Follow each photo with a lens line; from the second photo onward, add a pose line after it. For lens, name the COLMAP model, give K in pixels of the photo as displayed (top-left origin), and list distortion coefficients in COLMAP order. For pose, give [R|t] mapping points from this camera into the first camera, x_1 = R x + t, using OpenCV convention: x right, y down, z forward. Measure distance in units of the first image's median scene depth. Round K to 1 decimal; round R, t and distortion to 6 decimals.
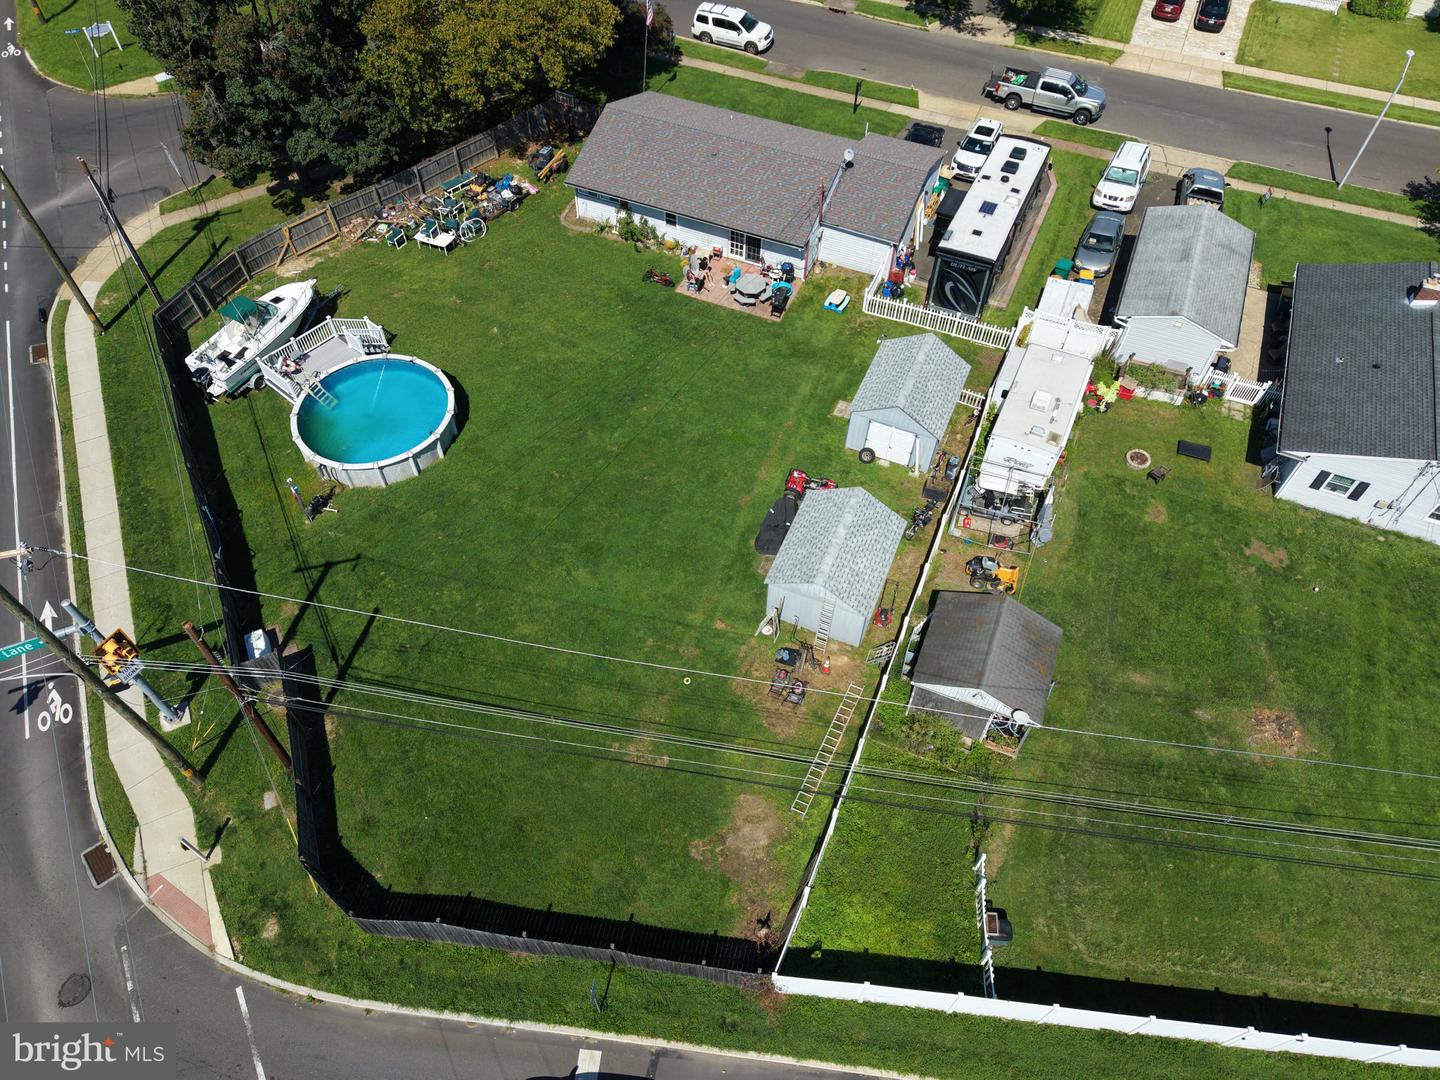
lens RADIAL K [[972.0, 0, 720.0], [0, 972.0, 540.0], [0, 0, 1]] dist [0.028183, -0.026930]
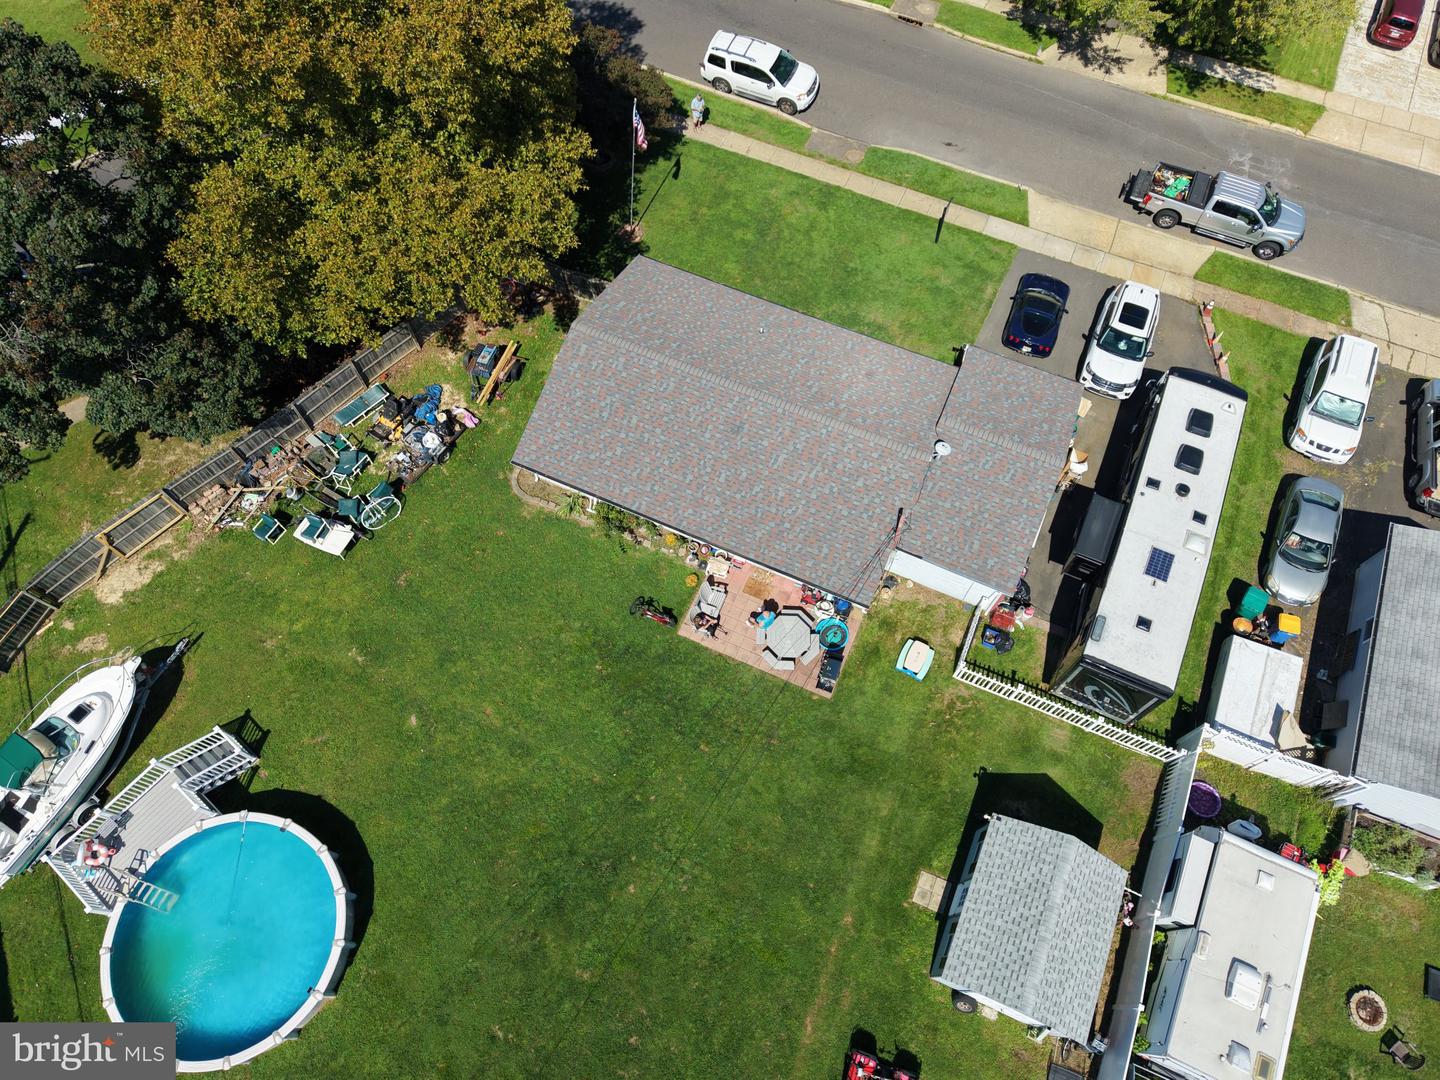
lens RADIAL K [[968.2, 0, 719.1], [0, 968.2, 538.1], [0, 0, 1]] dist [0.021942, -0.017498]
pose [[0.999946, 0.005595, -0.008767, -0.010589], [-0.003677, 0.978730, 0.205122, -0.430766], [0.009728, -0.205079, 0.978697, 0.326559]]
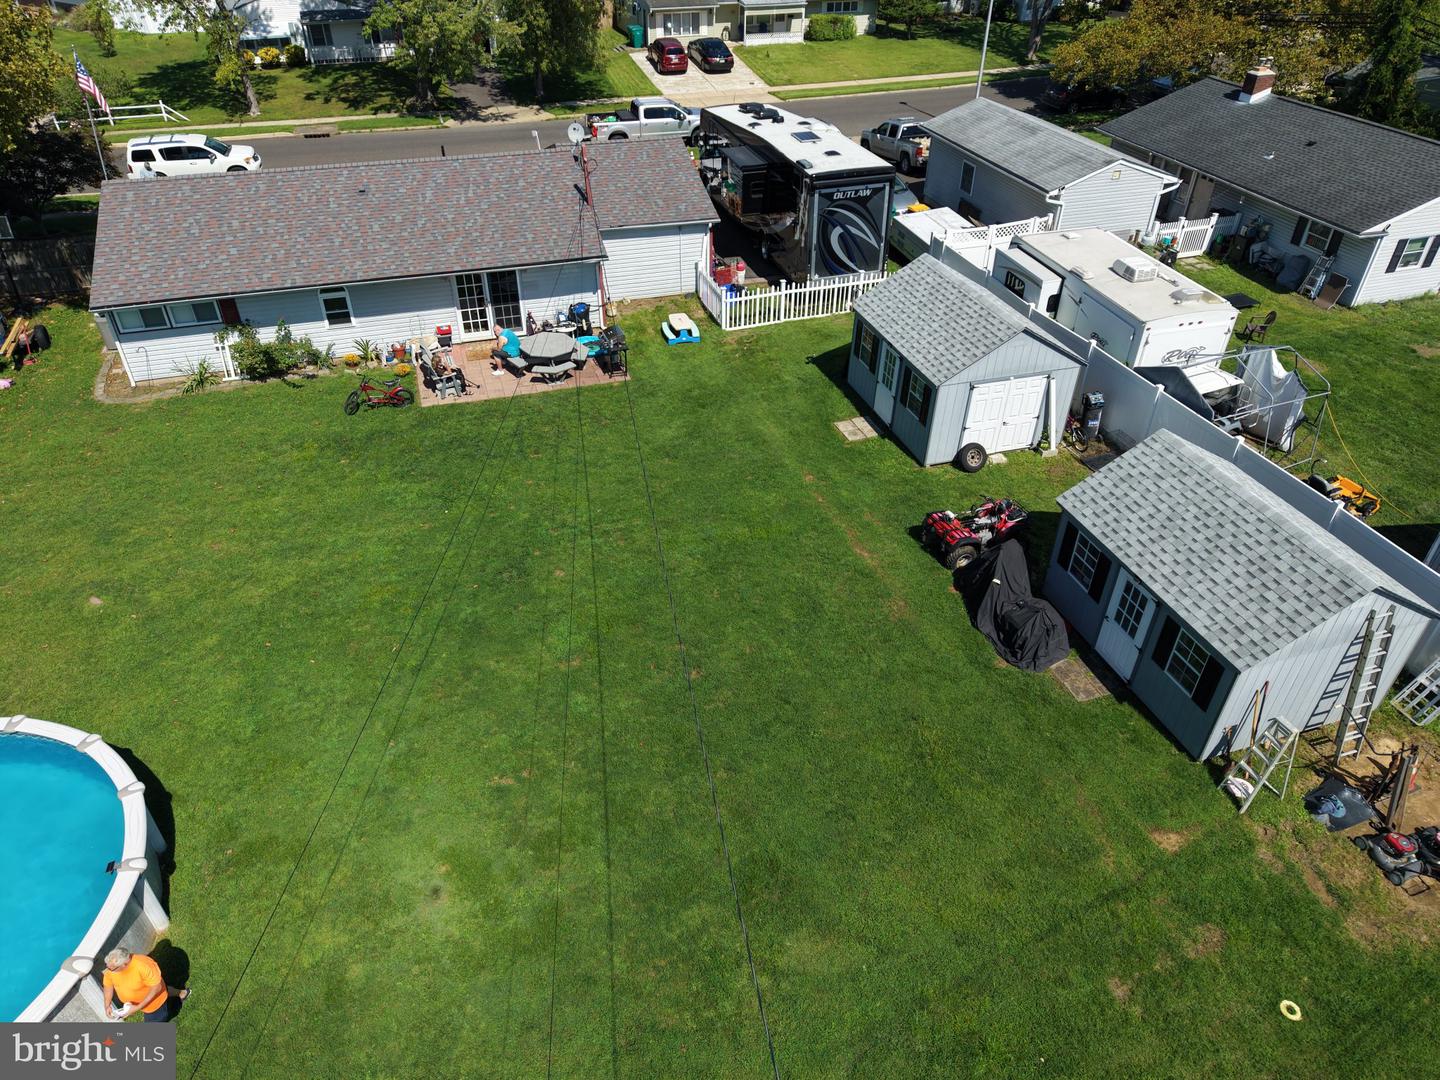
lens RADIAL K [[968.2, 0, 719.1], [0, 968.2, 538.1], [0, 0, 1]] dist [0.021942, -0.017498]
pose [[0.754478, -0.395646, 0.523668, -0.212333], [0.523276, 0.844220, -0.116081, -0.048128], [-0.396164, 0.361603, 0.843977, 0.485502]]
